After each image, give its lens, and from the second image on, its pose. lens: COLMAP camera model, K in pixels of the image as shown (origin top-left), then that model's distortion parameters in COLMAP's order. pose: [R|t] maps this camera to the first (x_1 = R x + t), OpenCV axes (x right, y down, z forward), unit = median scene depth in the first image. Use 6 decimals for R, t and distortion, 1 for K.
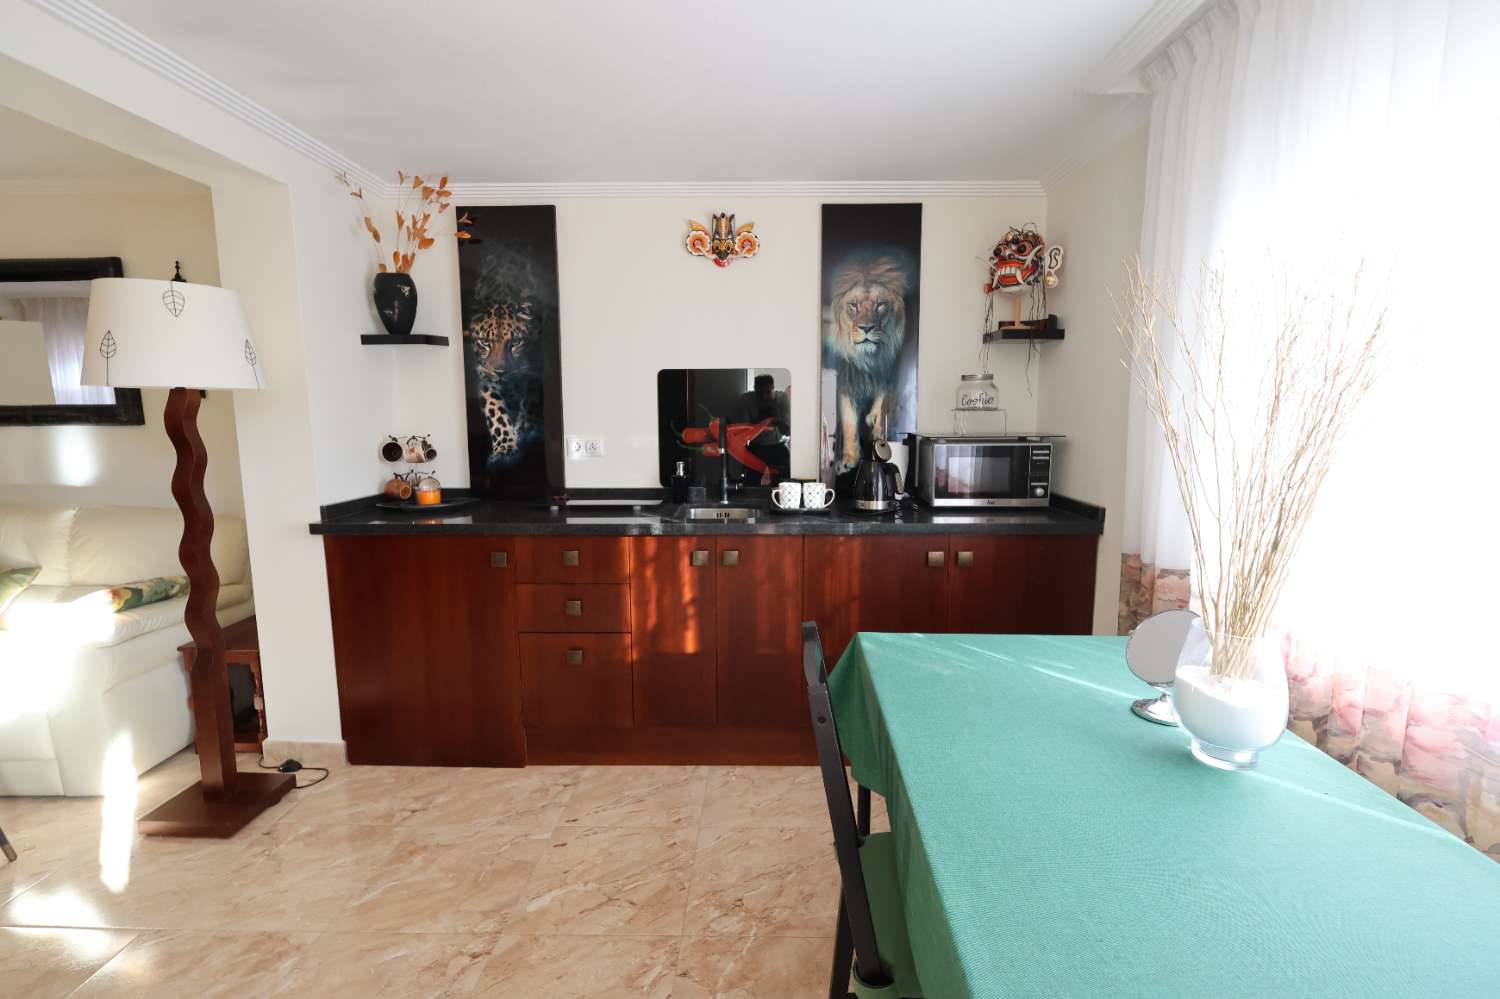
lens RADIAL K [[698.6, 0, 751.3], [0, 698.6, 498.3], [0, 0, 1]] dist [0.006091, -0.001695]
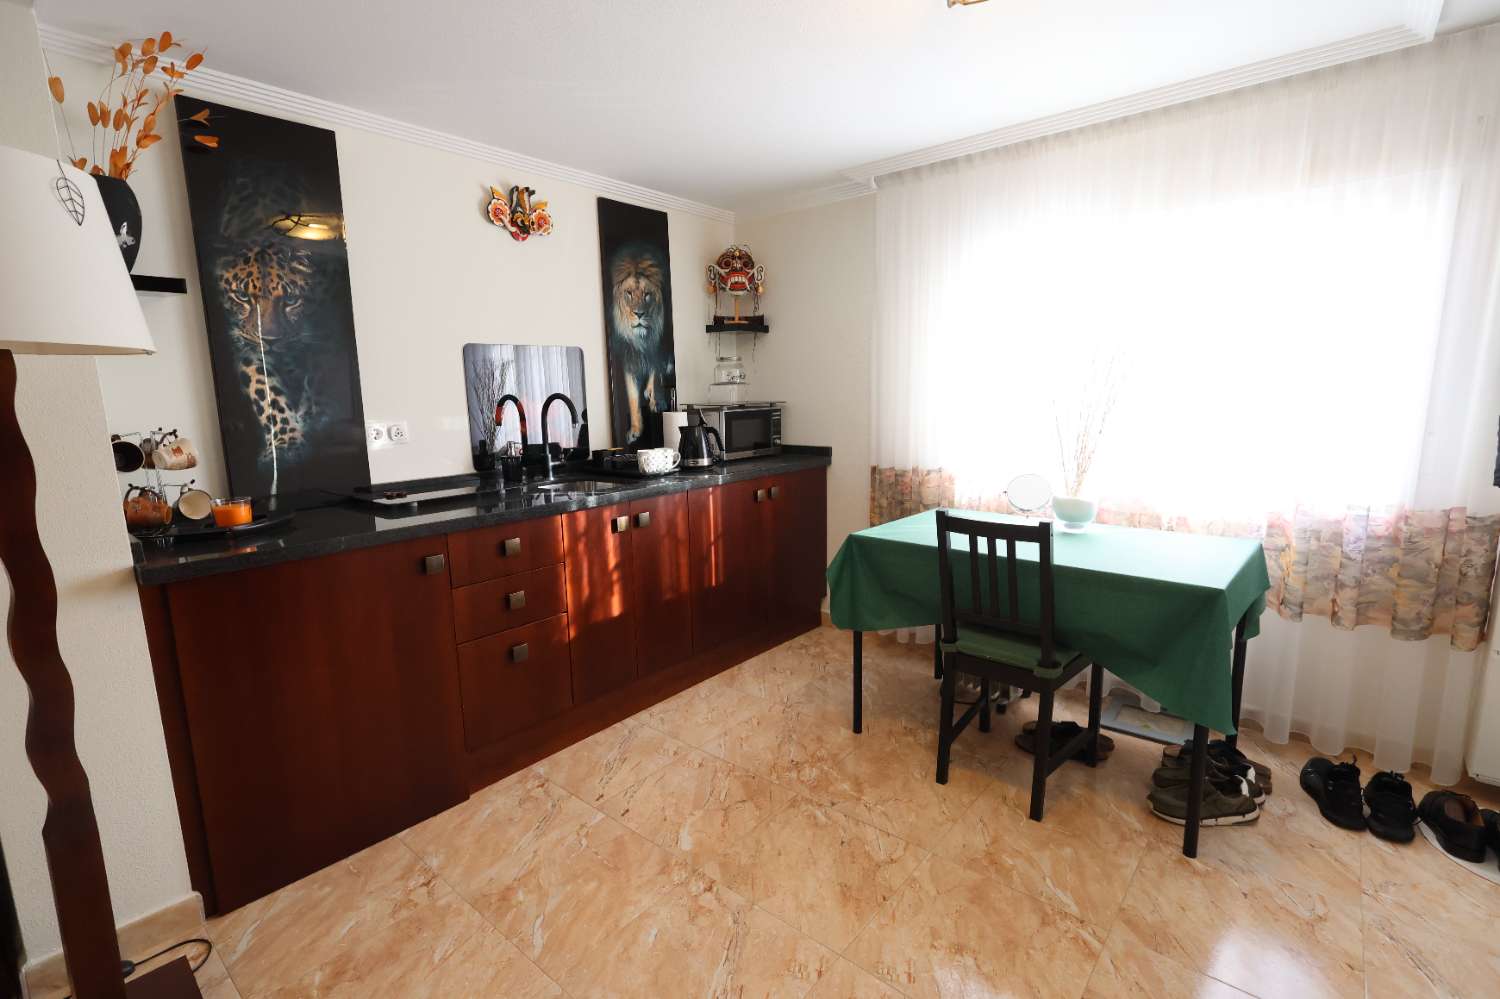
lens RADIAL K [[698.6, 0, 746.4], [0, 698.6, 503.3], [0, 0, 1]] dist [0.006091, -0.001695]
pose [[0.628065, -0.137778, 0.765866, -0.679924], [0.120101, 0.989571, 0.079530, -0.006723], [-0.768837, 0.042031, 0.638062, 0.152341]]
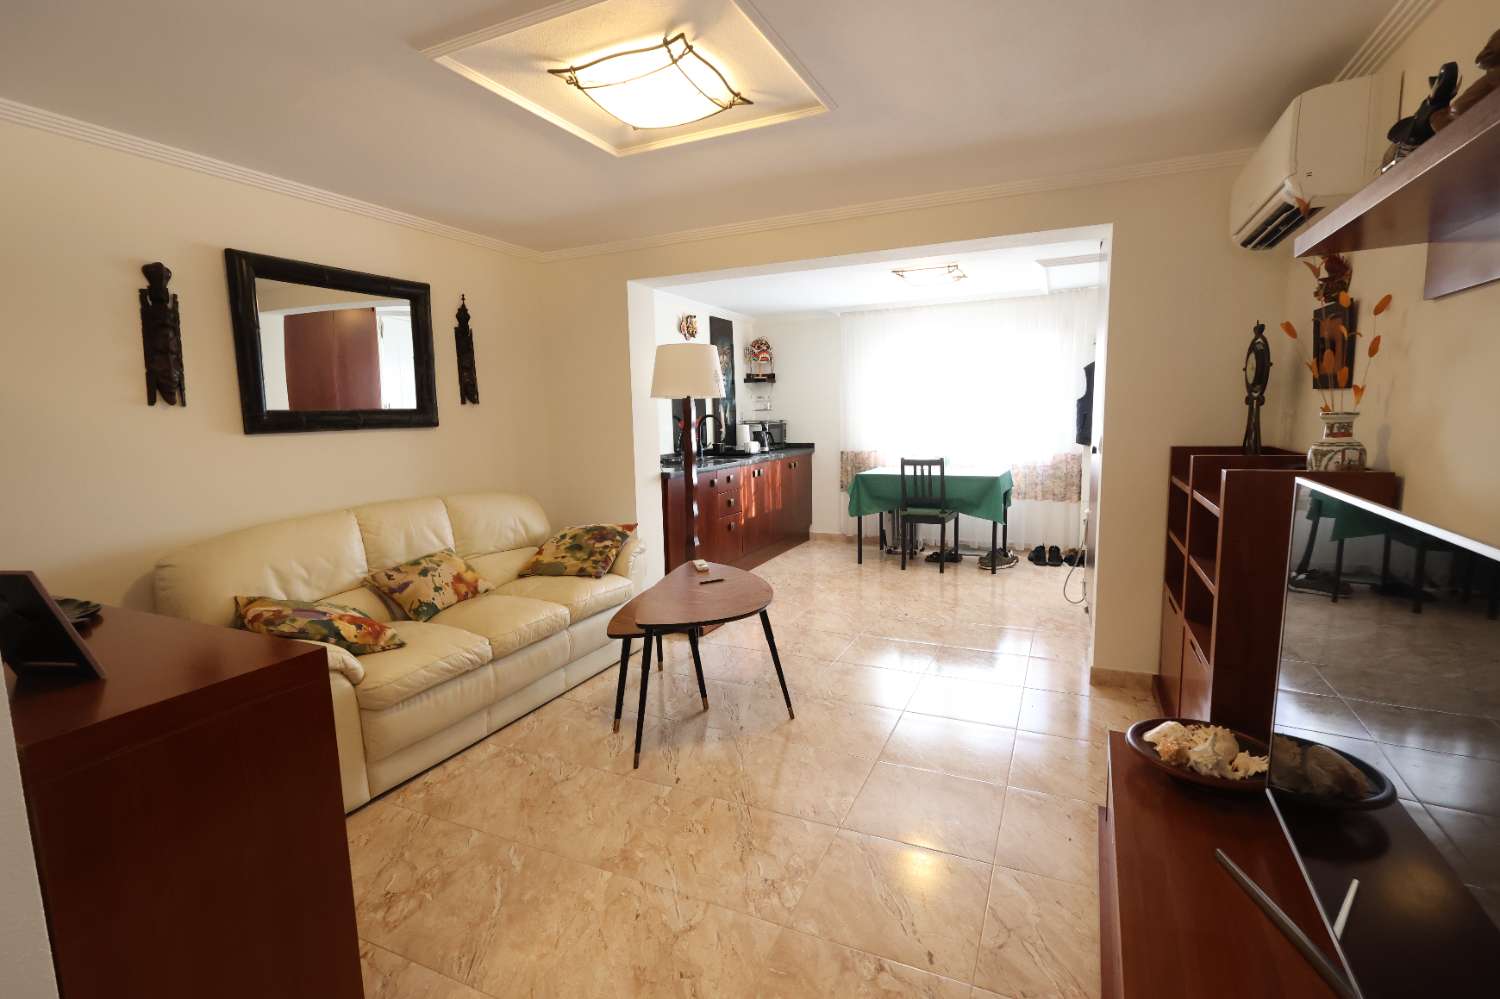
lens RADIAL K [[698.6, 0, 745.6], [0, 698.6, 501.9], [0, 0, 1]] dist [0.006091, -0.001695]
pose [[0.399103, -0.120422, 0.908964, -1.958771], [0.140498, 0.987663, 0.069160, 0.012616], [-0.906078, 0.100106, 0.411098, 0.077113]]
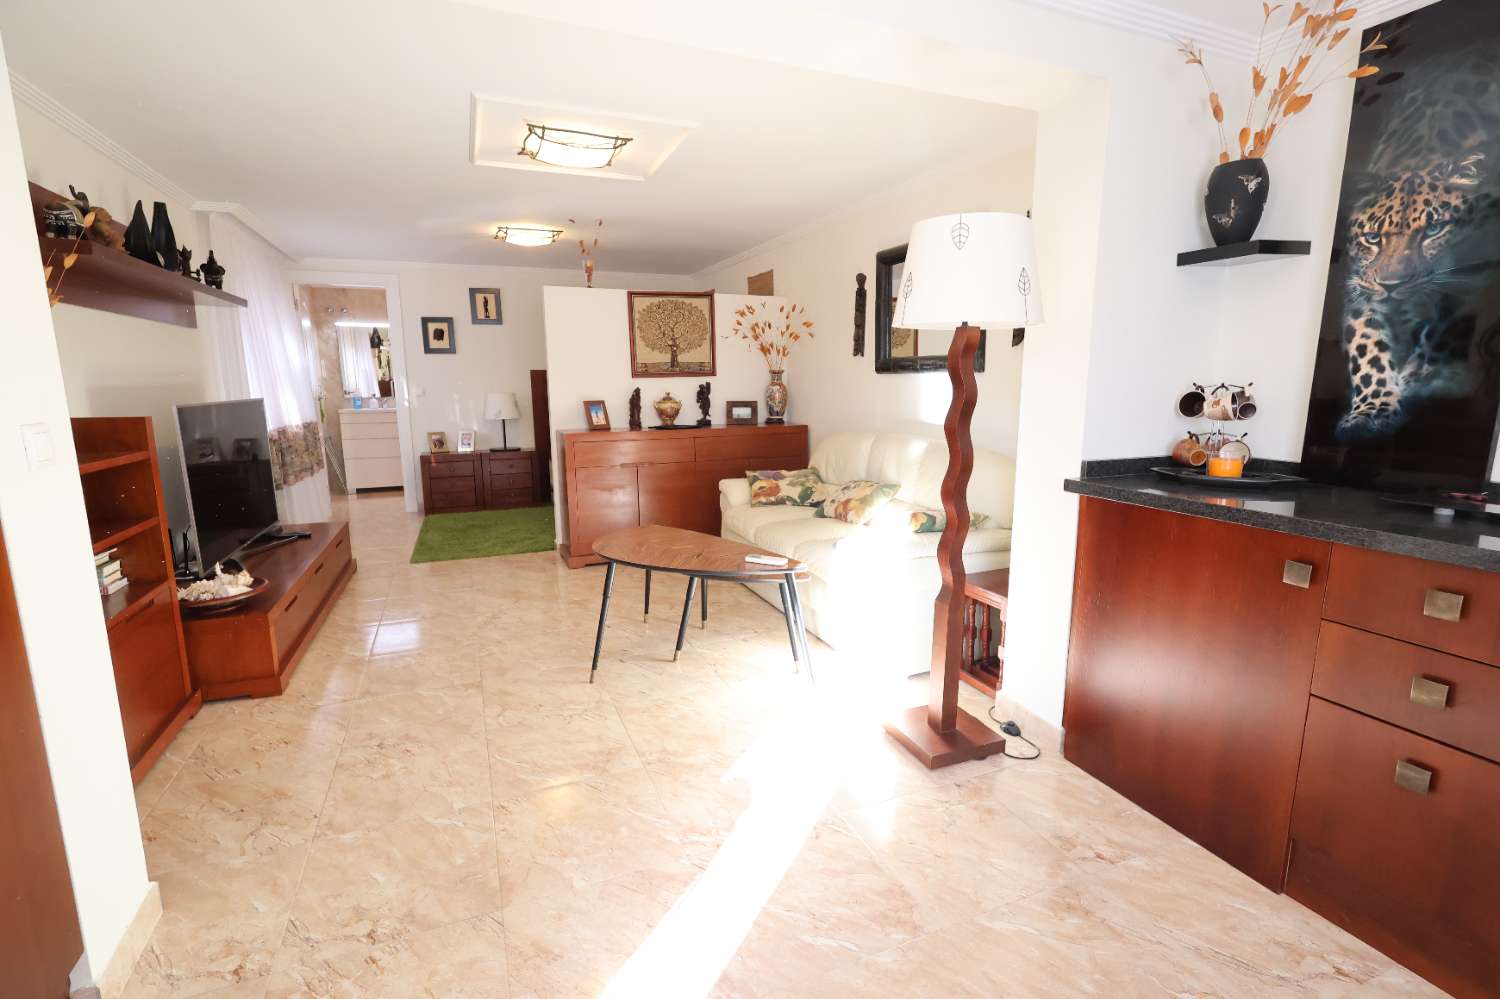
lens RADIAL K [[698.6, 0, 750.3], [0, 698.6, 499.1], [0, 0, 1]] dist [0.006091, -0.001695]
pose [[0.412644, 0.162023, -0.896367, -0.001731], [-0.119525, 0.985176, 0.123052, 0.000514], [0.903016, 0.056361, 0.425893, 0.240719]]
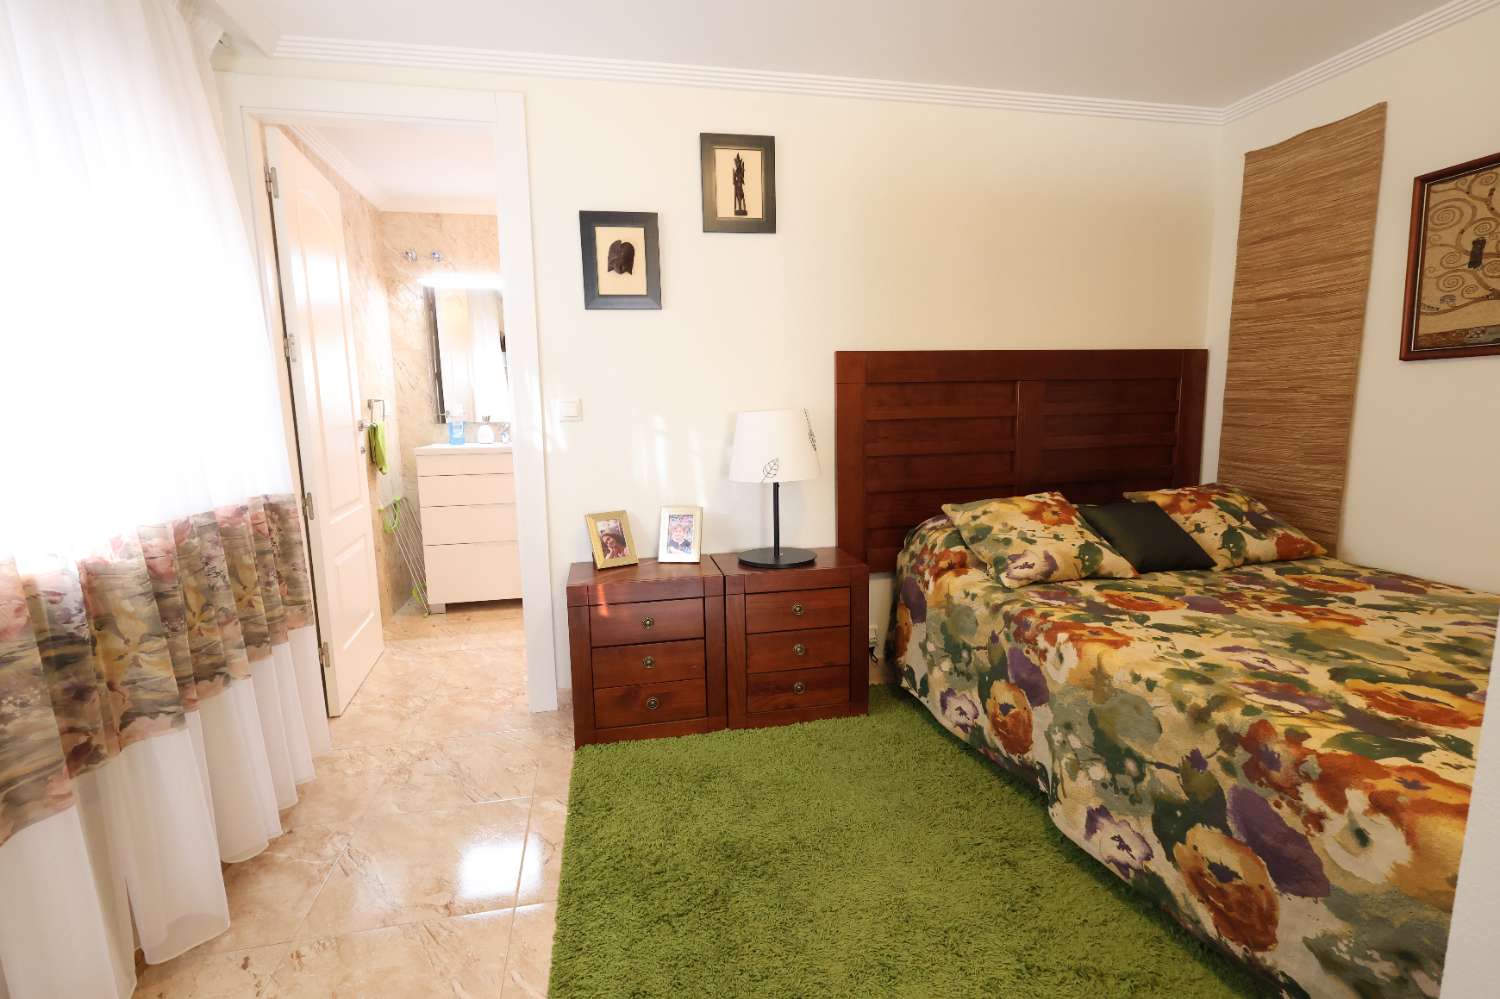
lens RADIAL K [[698.6, 0, 751.9], [0, 698.6, 503.6], [0, 0, 1]] dist [0.006091, -0.001695]
pose [[0.246014, 0.145028, -0.958355, -1.694734], [-0.117281, 0.985932, 0.119094, 0.053532], [0.962145, 0.083098, 0.259562, 0.219805]]
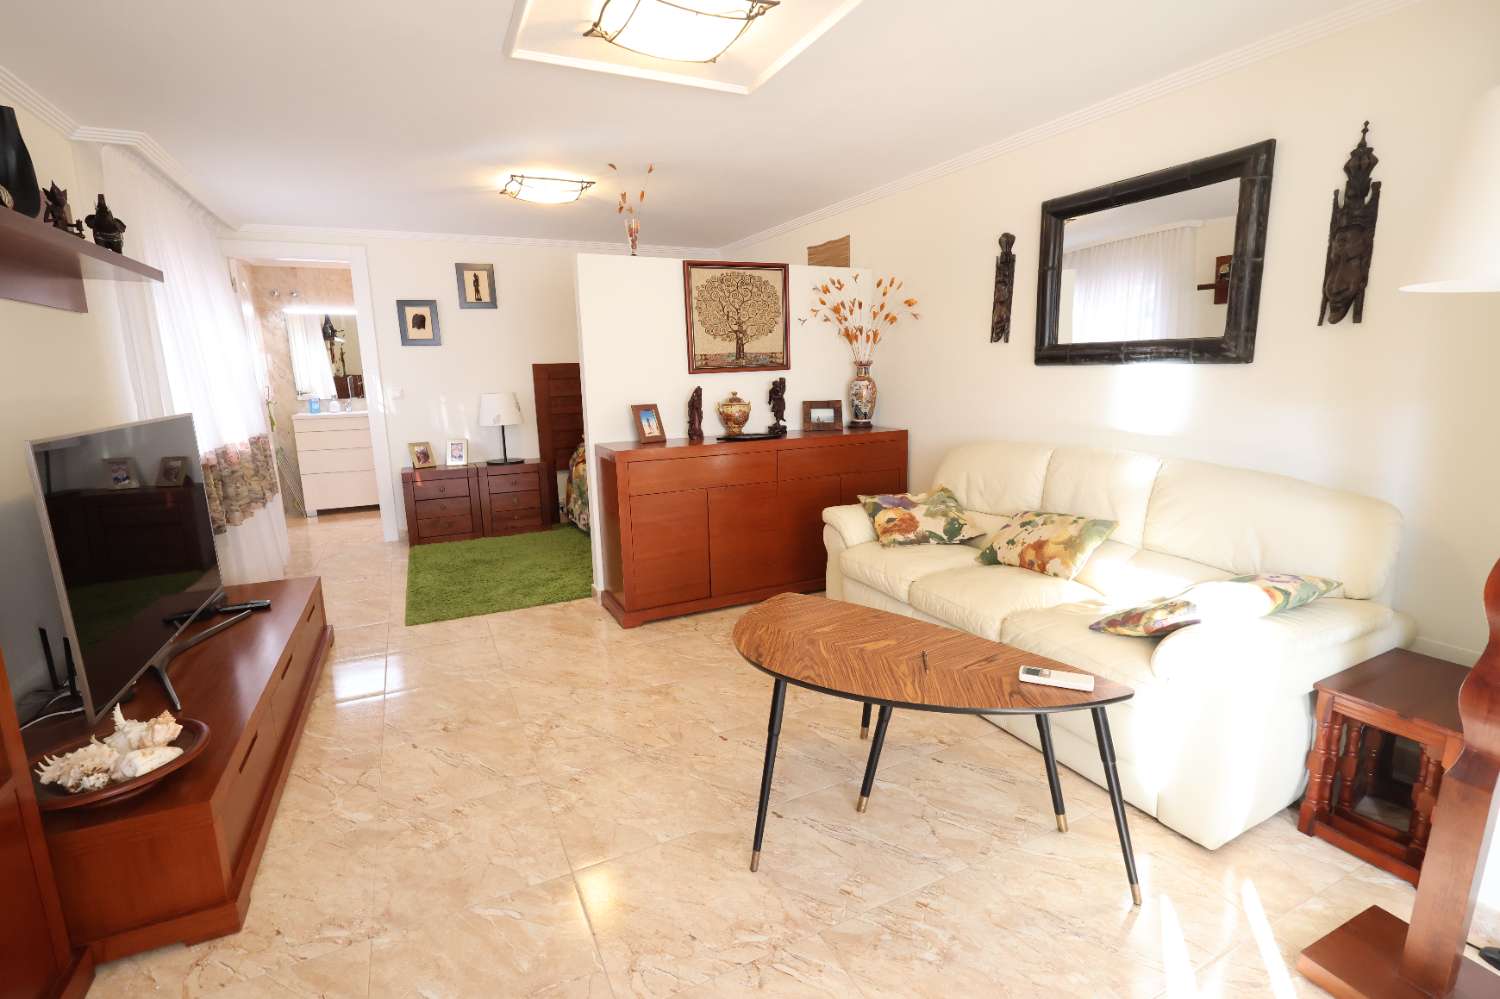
lens RADIAL K [[698.6, 0, 752.1], [0, 698.6, 501.4], [0, 0, 1]] dist [0.006091, -0.001695]
pose [[0.467144, 0.168718, -0.867935, -0.482189], [-0.103976, 0.985297, 0.135570, -0.000930], [0.878047, 0.026913, 0.477818, 0.164799]]
